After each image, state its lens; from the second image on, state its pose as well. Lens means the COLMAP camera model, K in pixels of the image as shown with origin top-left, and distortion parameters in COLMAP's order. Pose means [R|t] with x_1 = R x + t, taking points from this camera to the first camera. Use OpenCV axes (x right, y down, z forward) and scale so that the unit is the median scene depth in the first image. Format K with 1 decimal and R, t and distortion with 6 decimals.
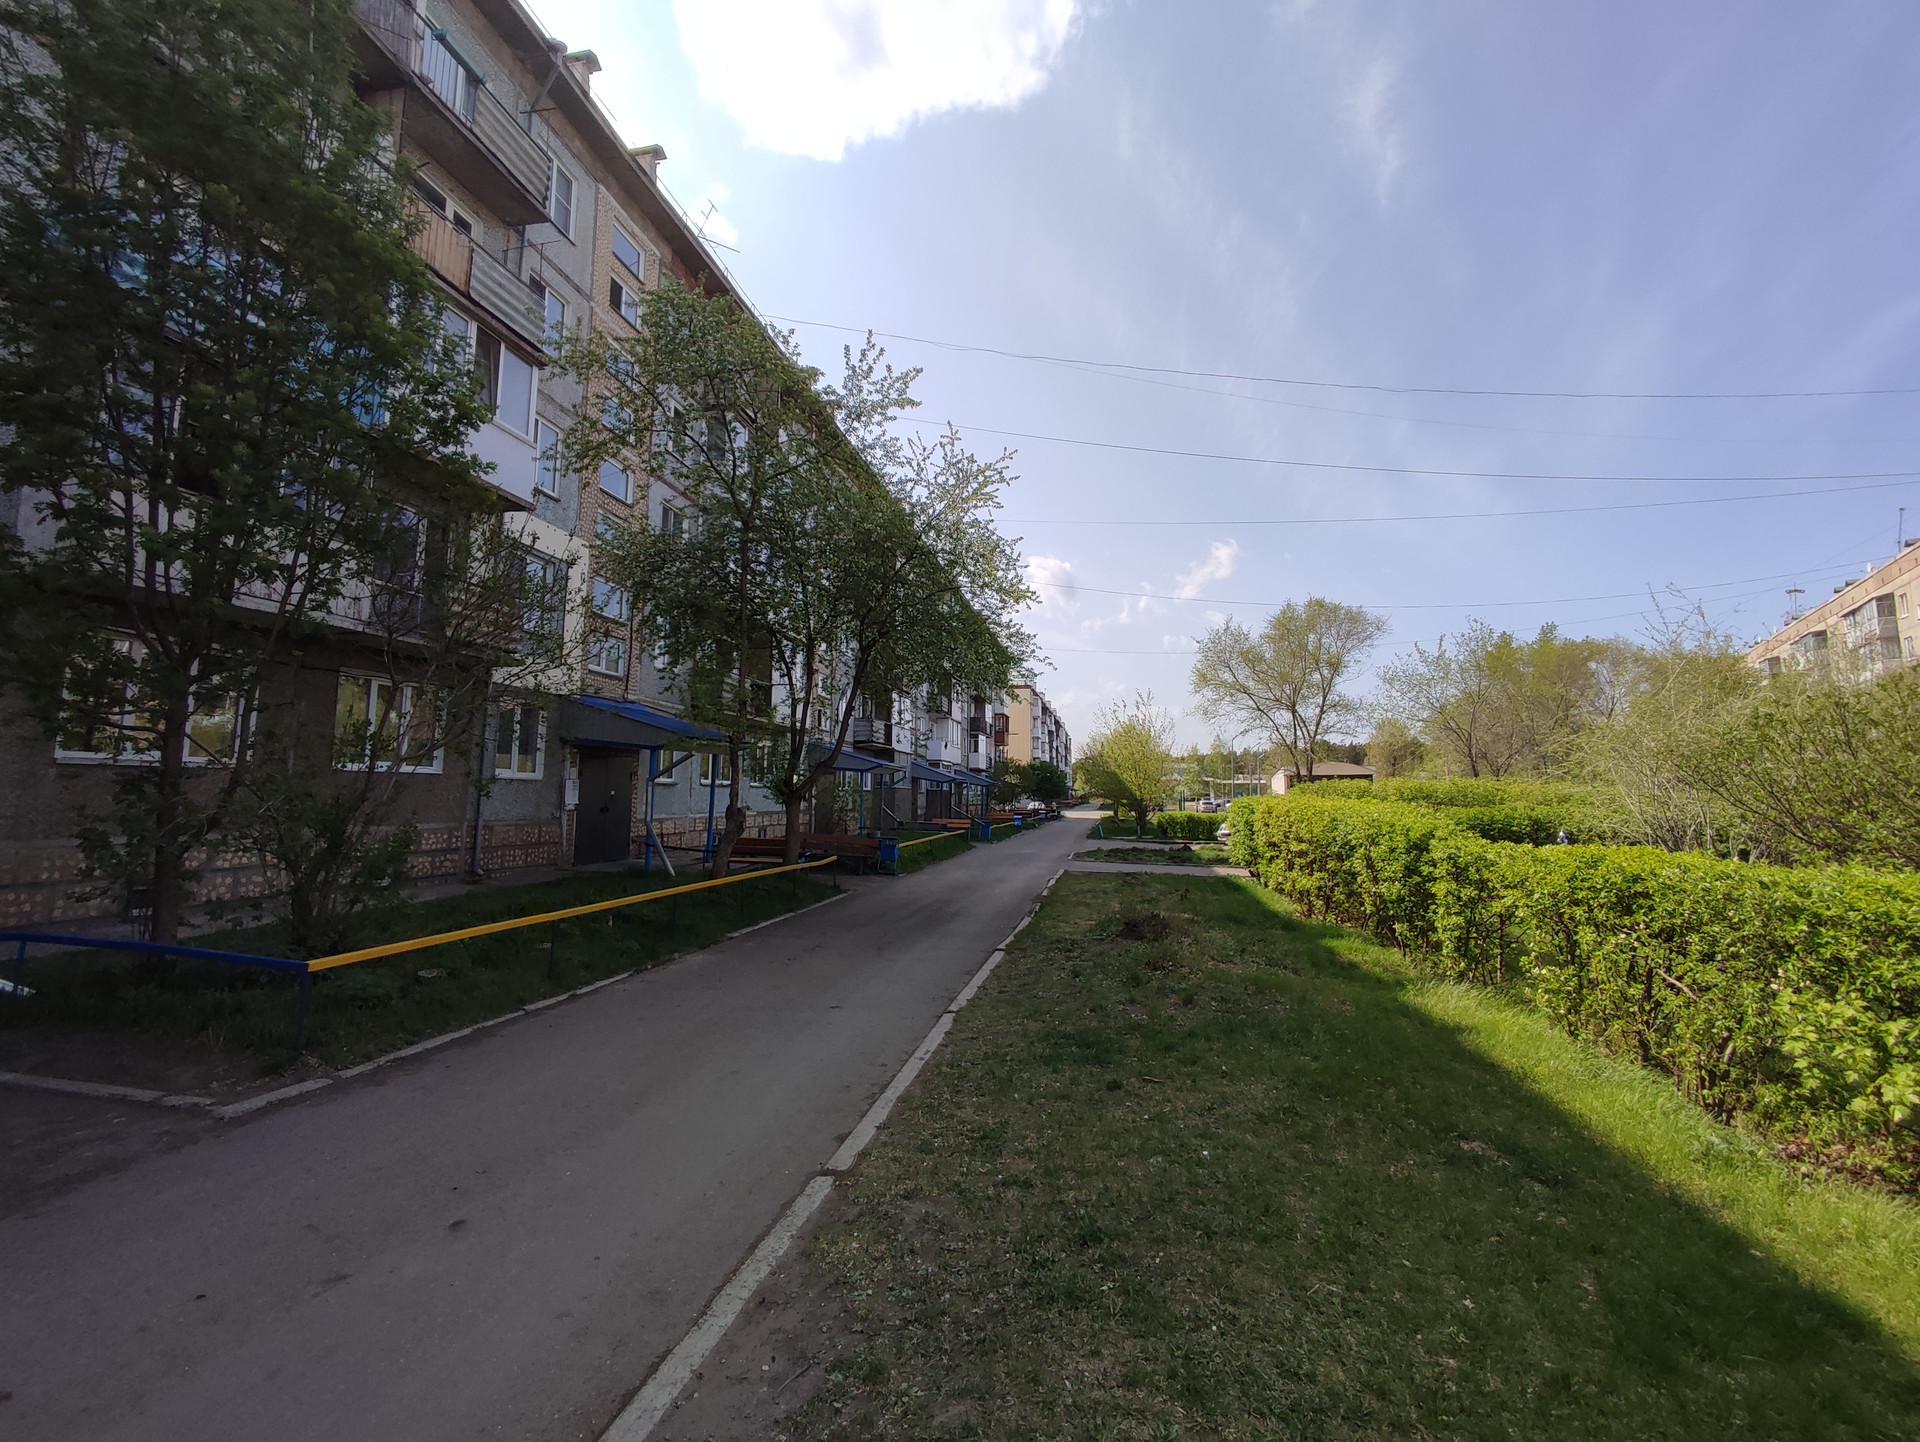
lens RADIAL K [[871.9, 0, 954.3], [0, 871.9, 689.8], [0, 0, 1]] dist [-0.000905, -0.007598]
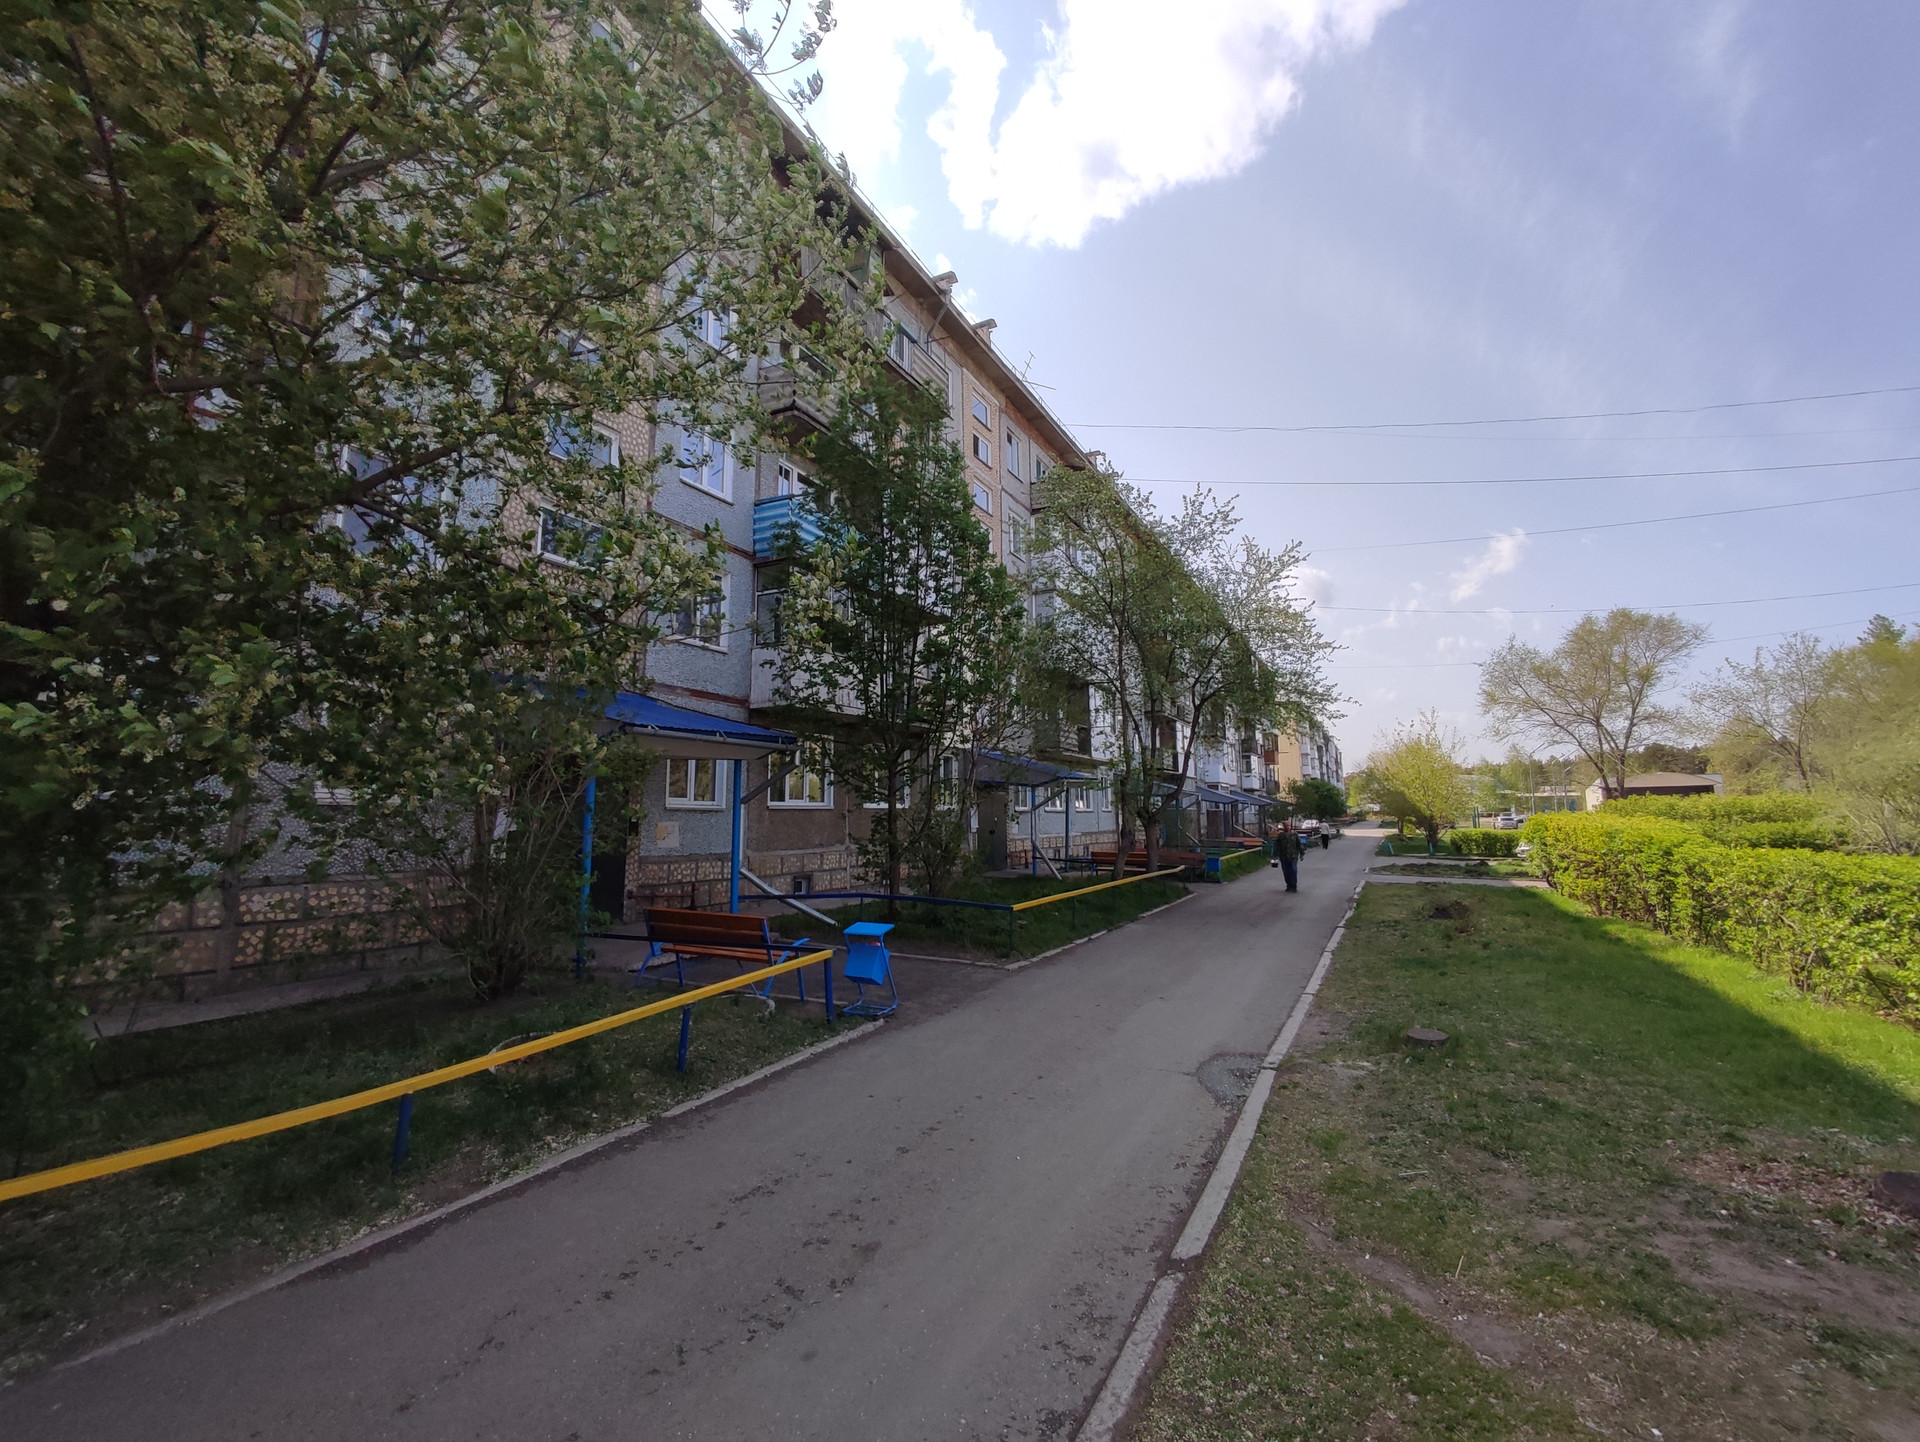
lens RADIAL K [[878.3, 0, 955.9], [0, 878.3, 686.5], [0, 0, 1]] dist [-0.000447, 0.000148]
pose [[0.961754, -0.053076, -0.268723, -0.046444], [0.046253, 0.998428, -0.031663, -0.025879], [0.269981, 0.018023, 0.962697, -0.182172]]
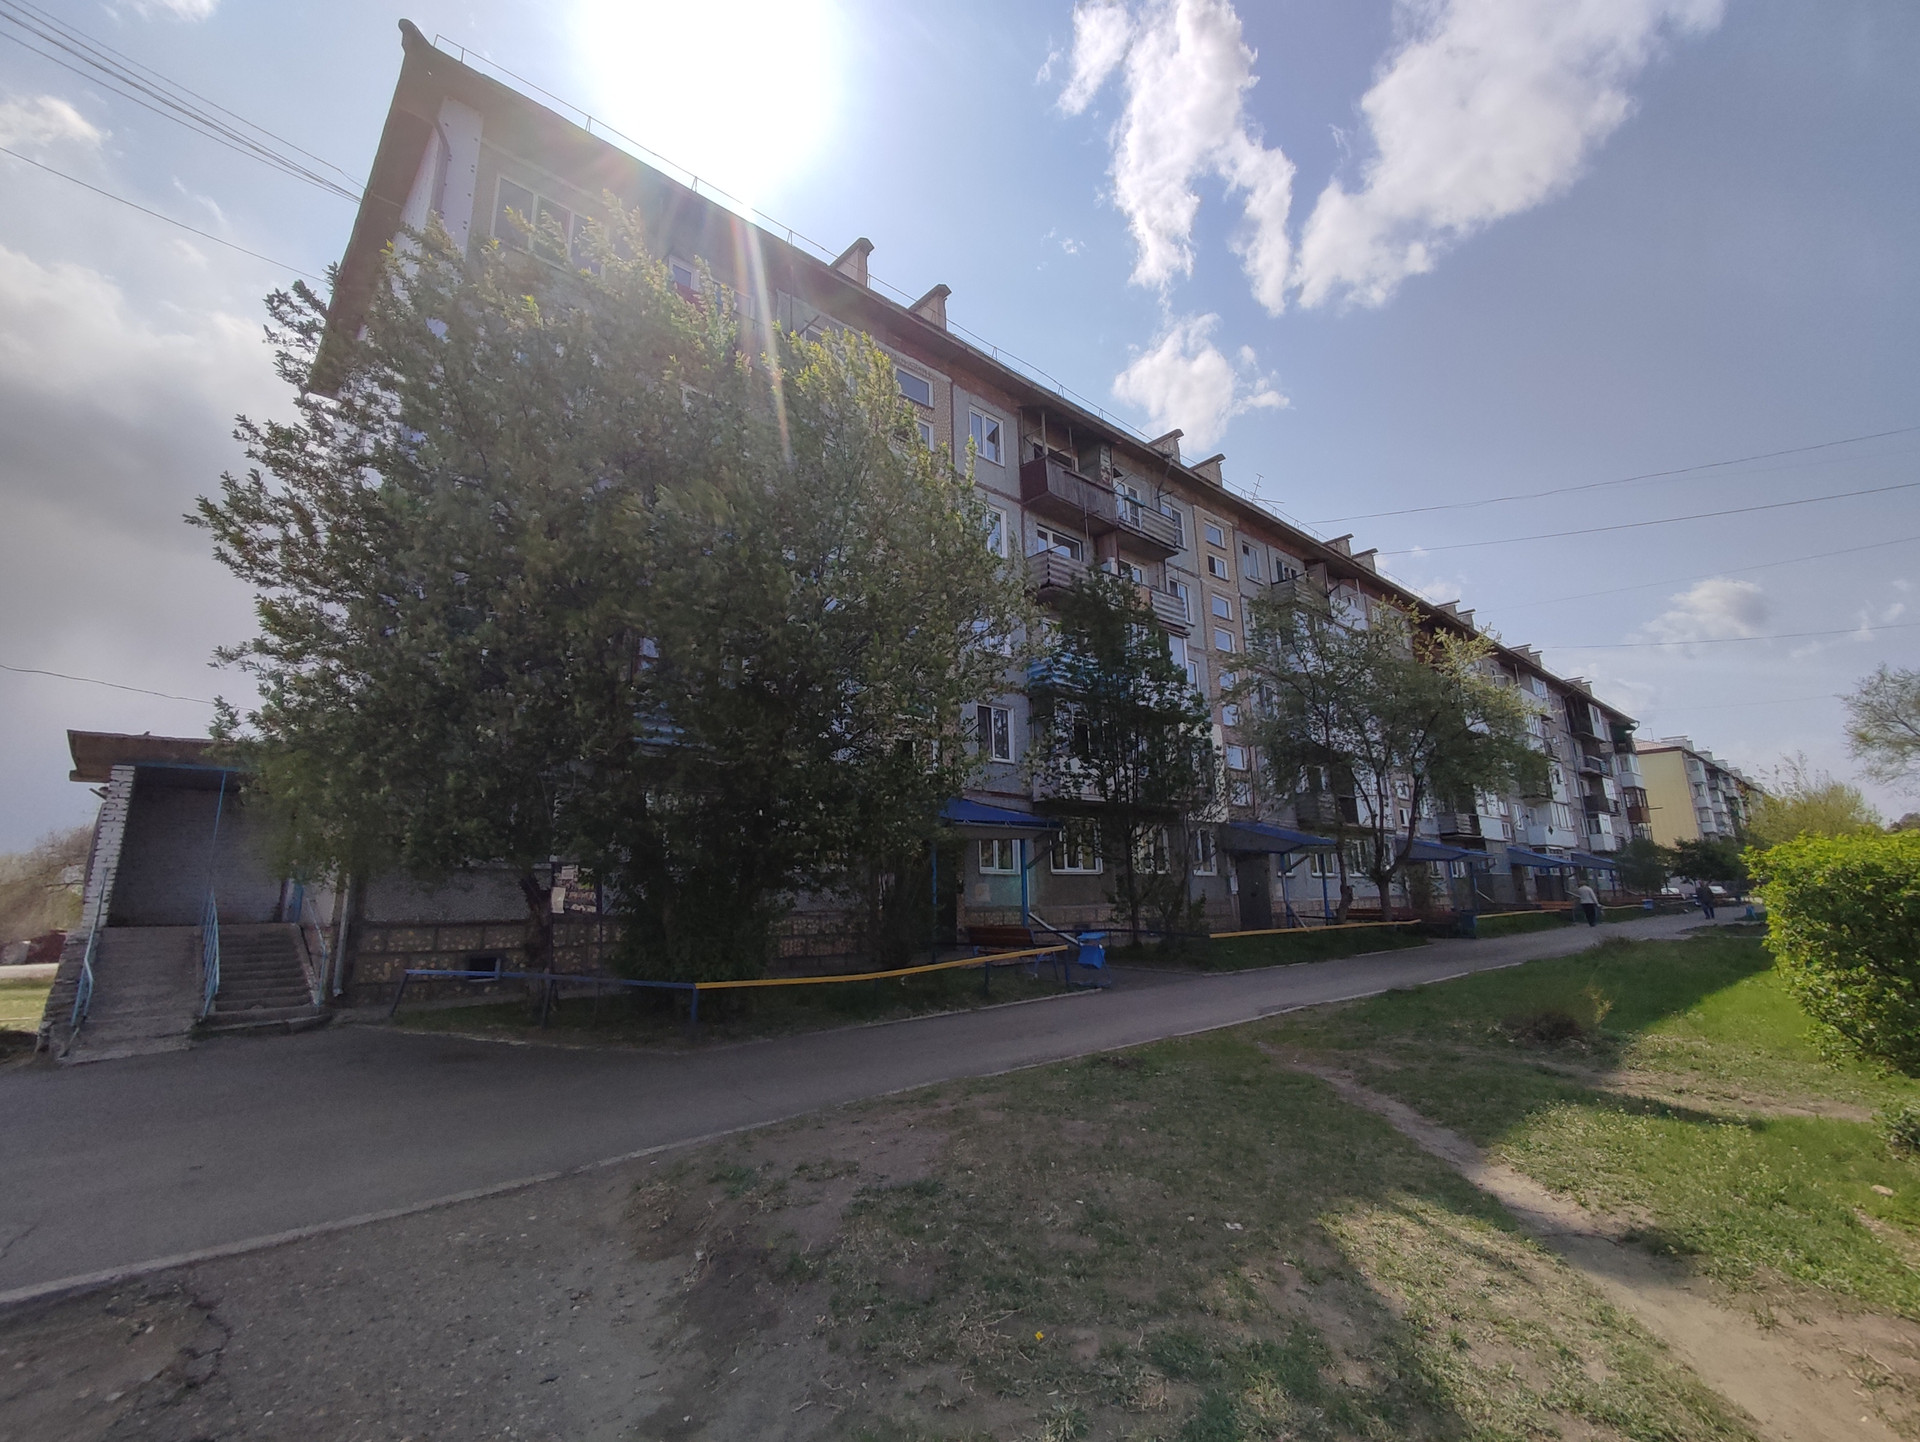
lens RADIAL K [[878.3, 0, 955.9], [0, 878.3, 686.5], [0, 0, 1]] dist [-0.000447, 0.000148]
pose [[0.803843, -0.166467, -0.571073, 0.069422], [0.100177, 0.984216, -0.145889, -0.029327], [0.586345, 0.060064, 0.807831, -0.336760]]
